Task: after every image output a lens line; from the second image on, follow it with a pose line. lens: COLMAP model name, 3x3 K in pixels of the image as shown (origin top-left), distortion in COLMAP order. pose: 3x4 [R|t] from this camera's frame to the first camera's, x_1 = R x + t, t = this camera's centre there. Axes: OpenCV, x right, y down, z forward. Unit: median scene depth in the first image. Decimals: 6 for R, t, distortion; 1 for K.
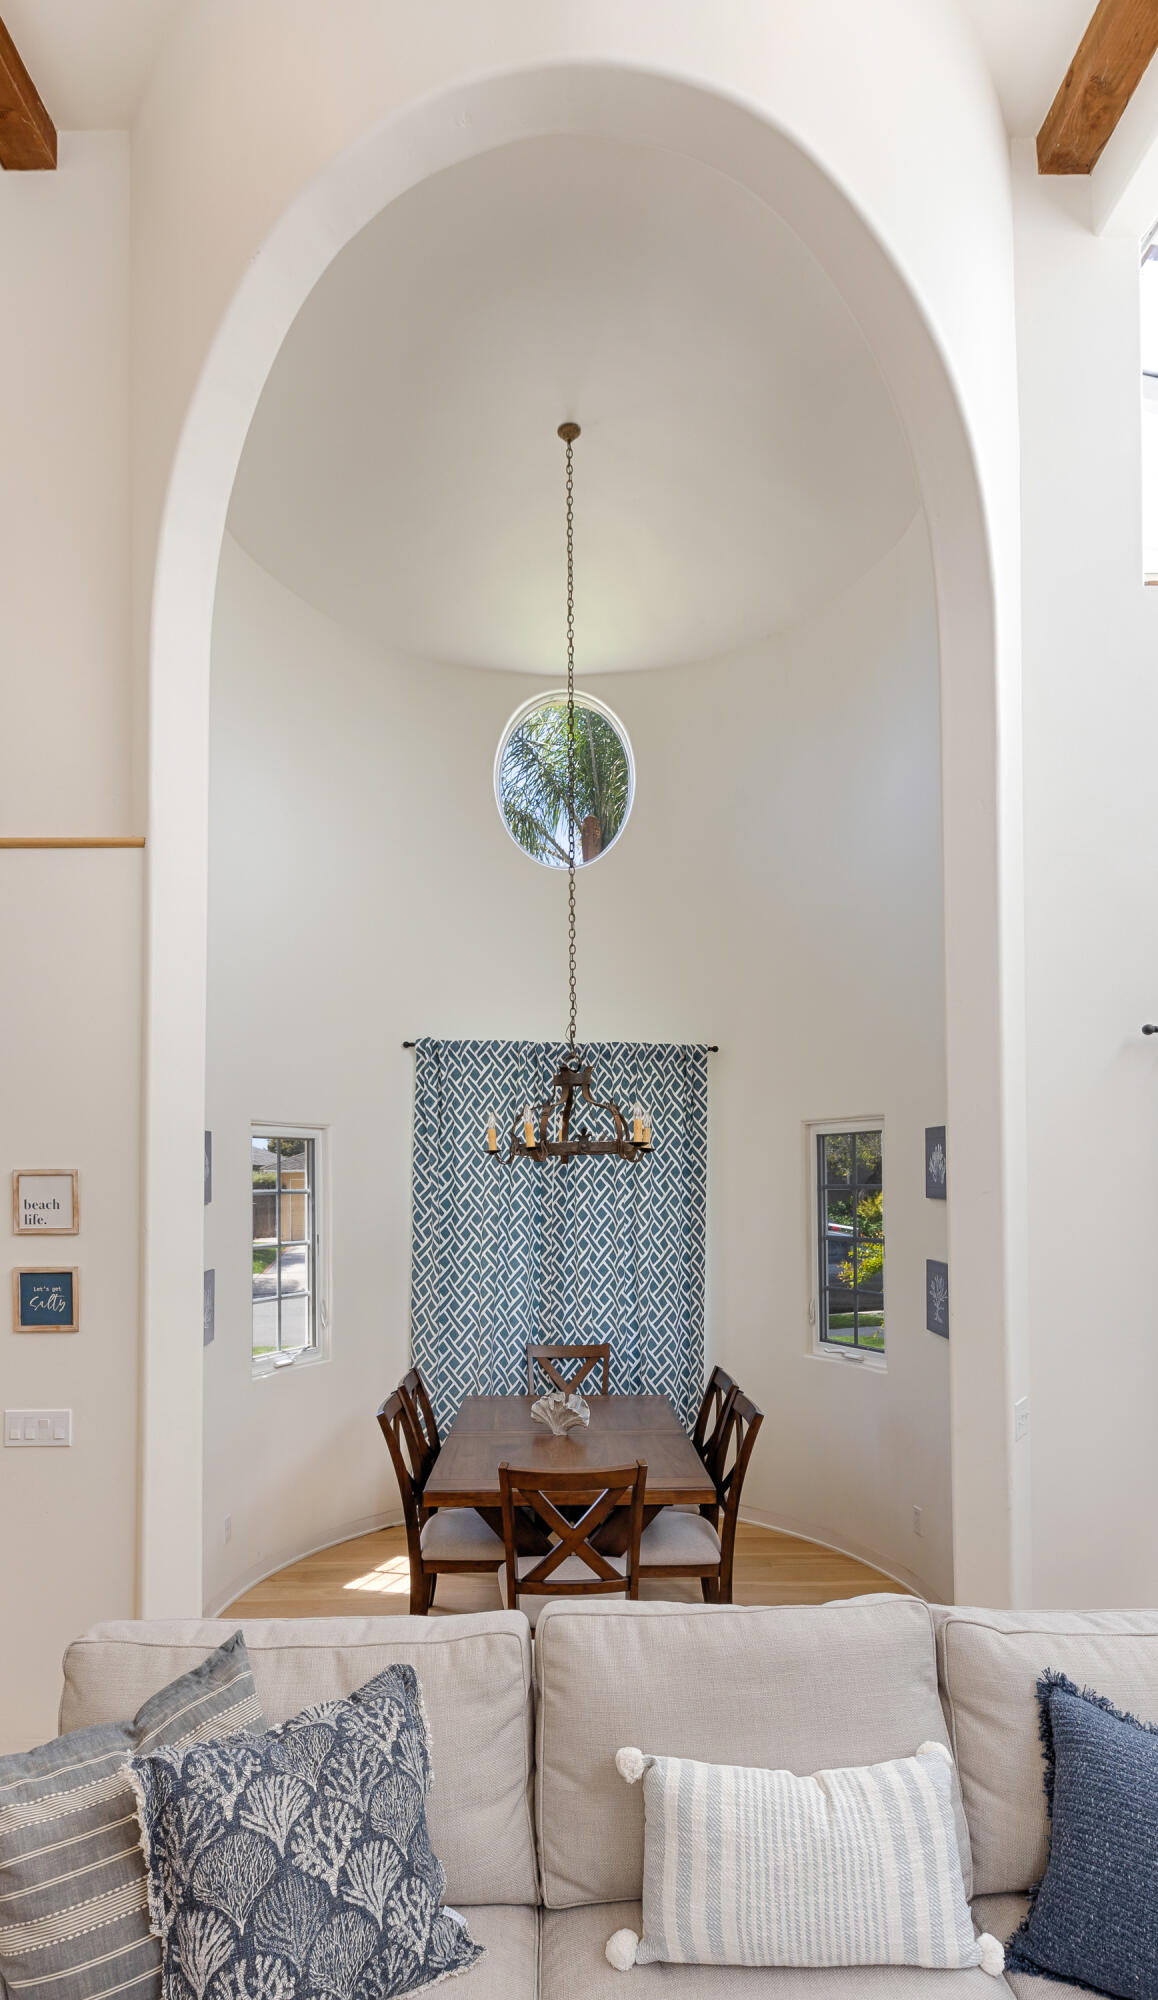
lens RADIAL K [[1002.8, 0, 579.5], [0, 1002.8, 1165.2], [0, 0, 1]] dist [0.000261, 0.000248]
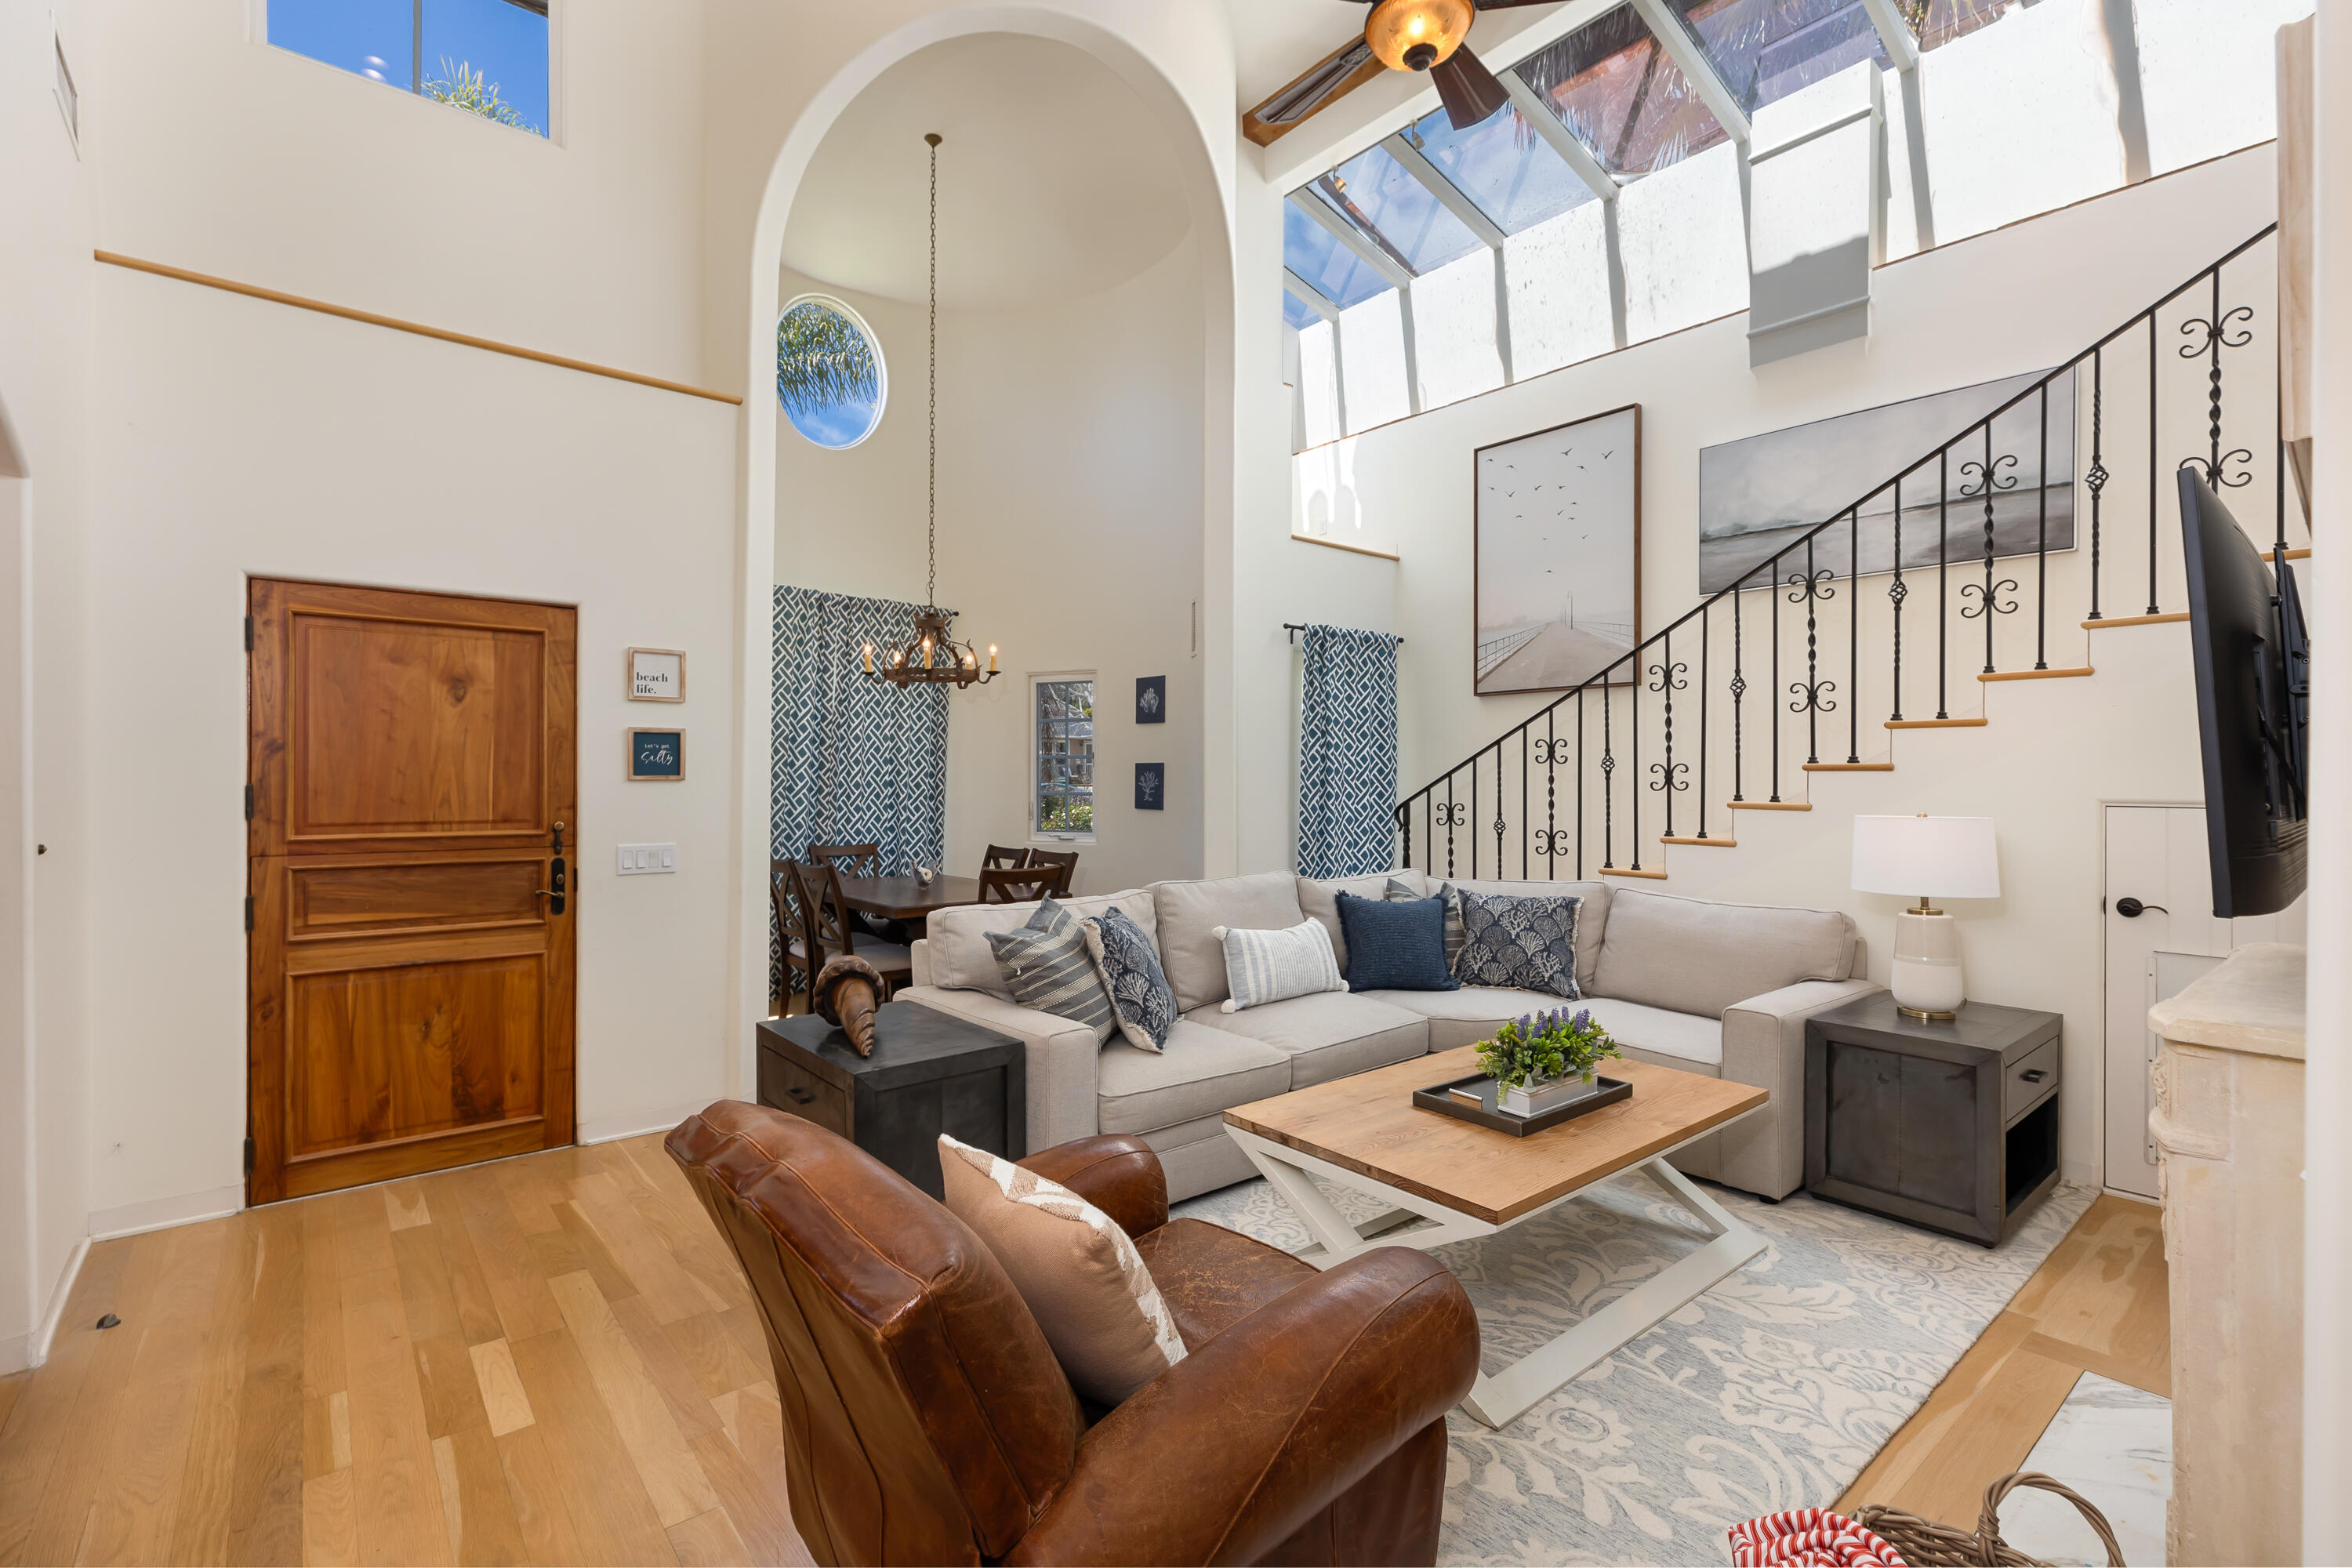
lens RADIAL K [[1067.4, 0, 1176.0], [0, 1067.4, 784.0], [0, 0, 1]] dist [0.001896, 0.000518]
pose [[0.772874, 0.007089, 0.634519, -0.870100], [-0.014900, 0.999865, 0.006978, 0.151355], [-0.634384, -0.014848, 0.772875, -0.421822]]
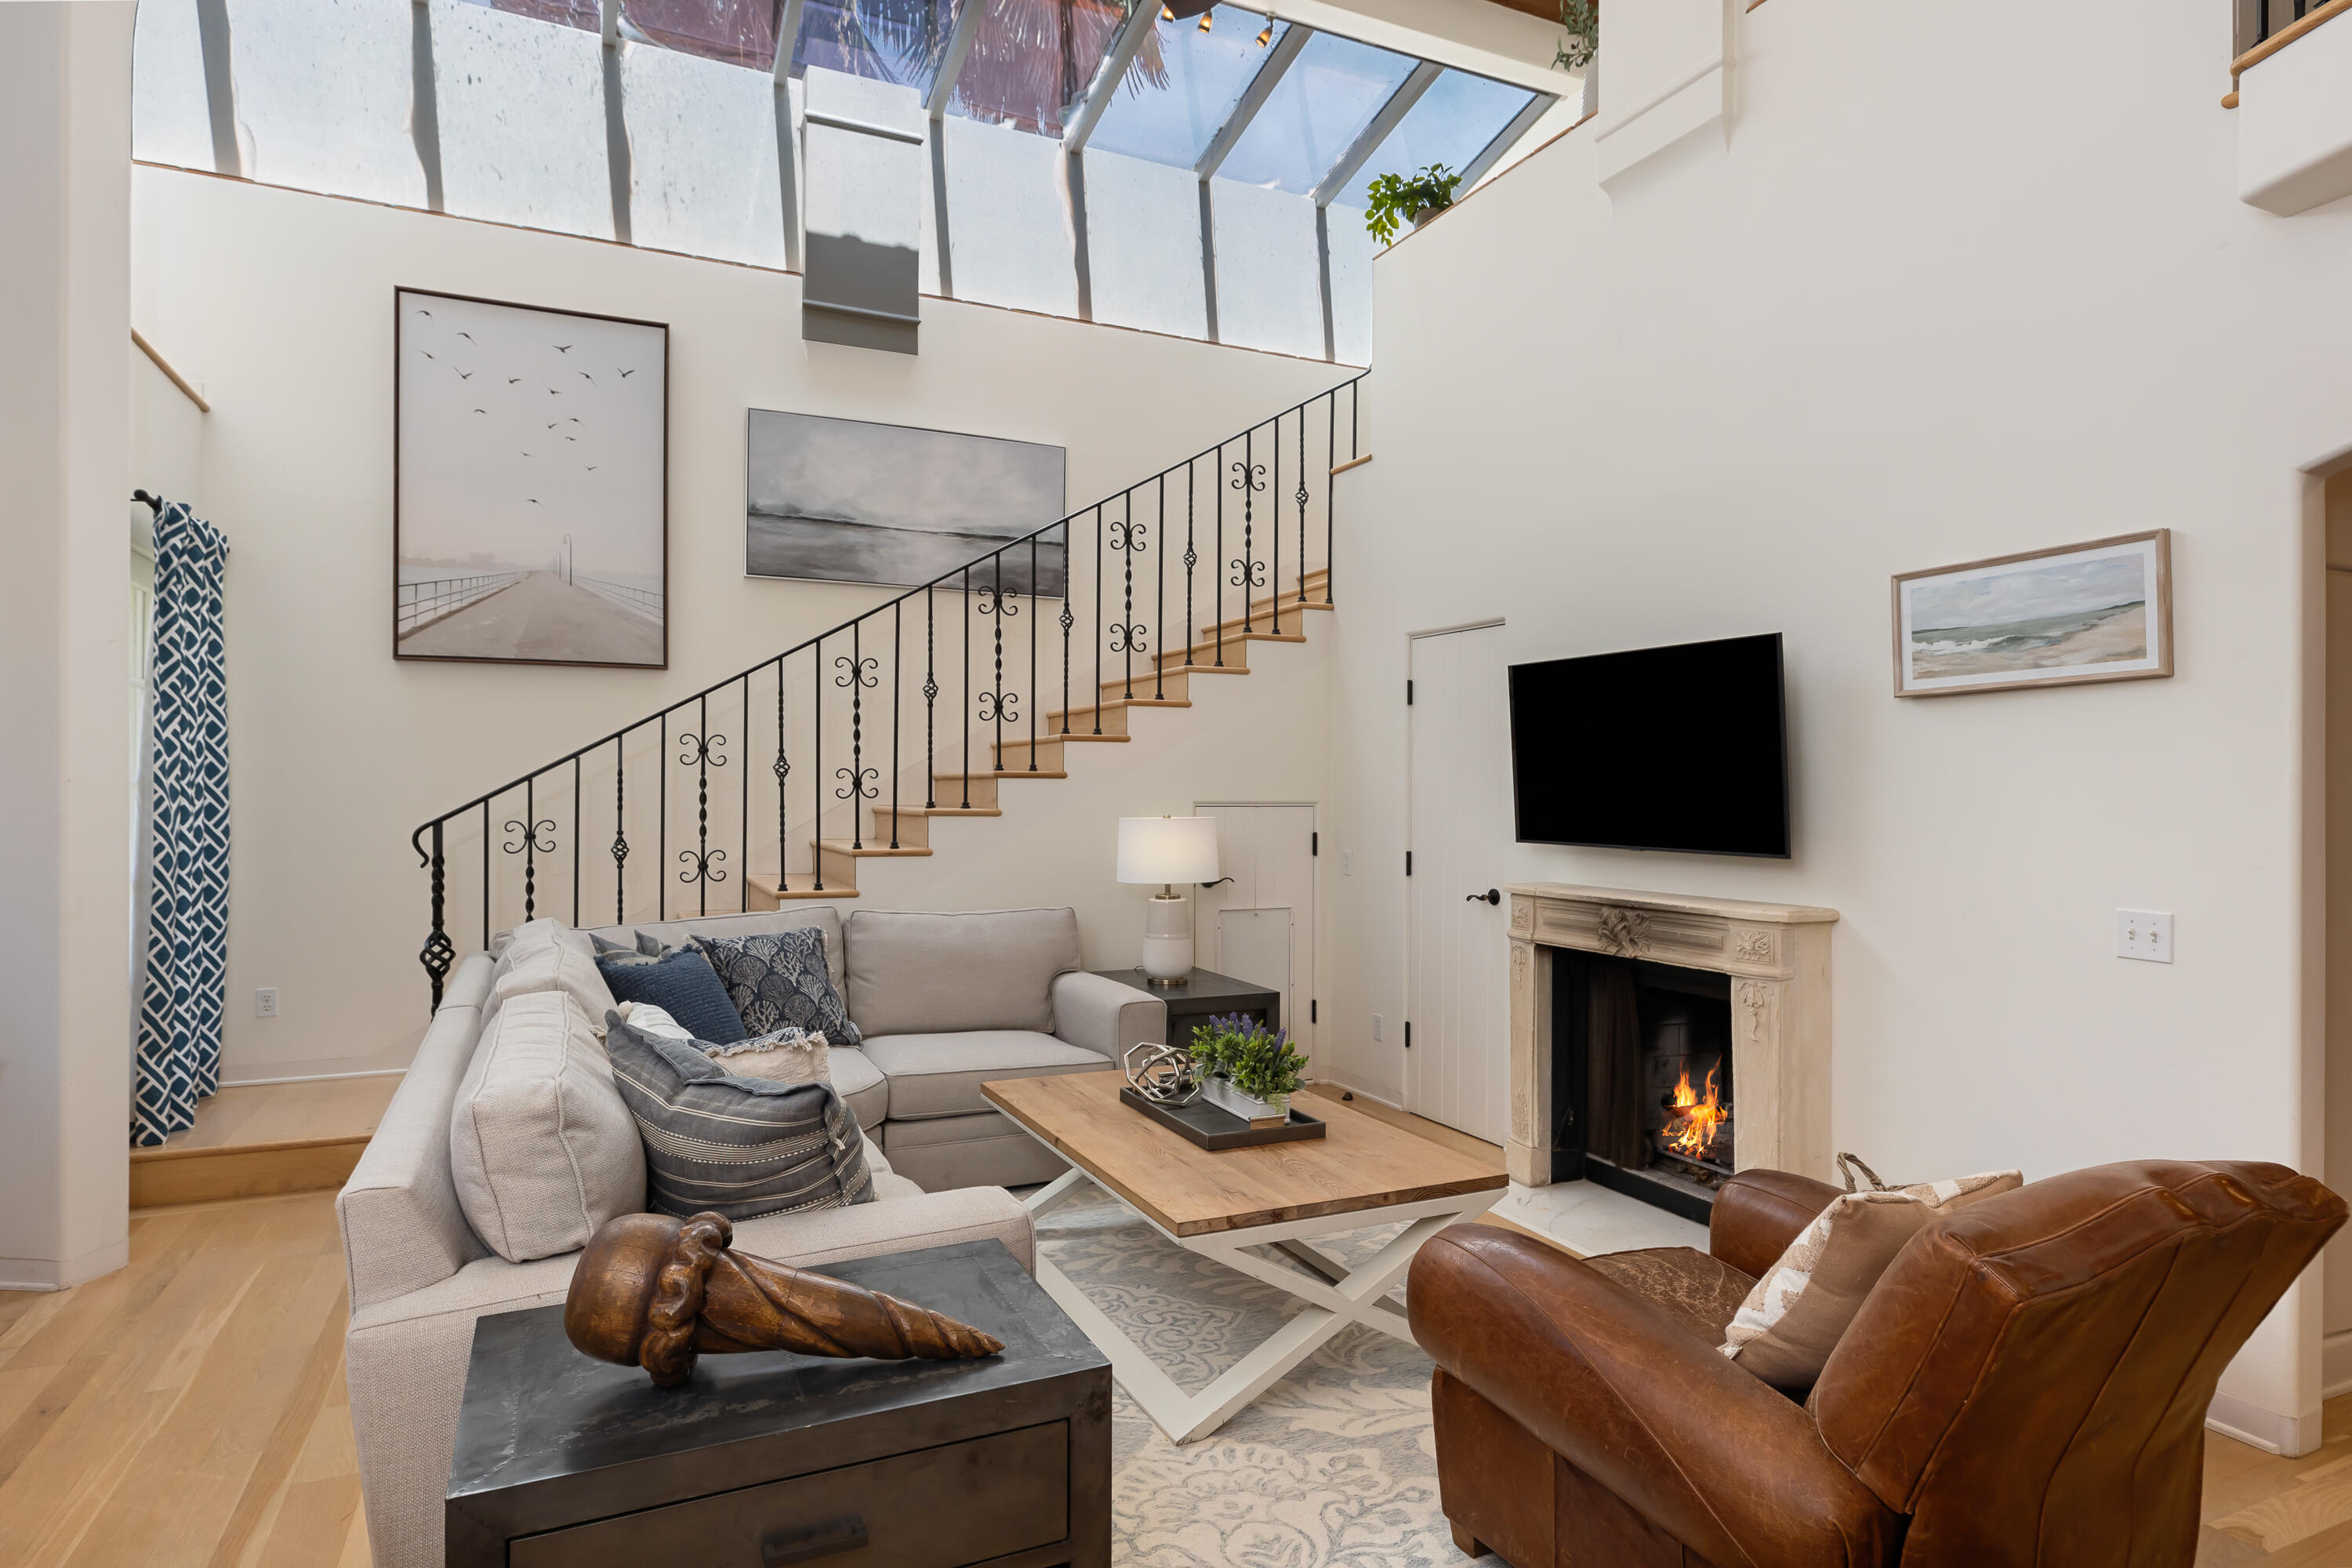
lens RADIAL K [[1275.0, 0, 1176.0], [0, 1275.0, 784.0], [0, 0, 1]] dist [-0.002322, -0.000005]
pose [[-0.414088, 0.007031, 0.910210, -1.007974], [-0.008382, 0.999898, -0.011537, 0.157734], [-0.910198, -0.012406, -0.413987, 0.527461]]
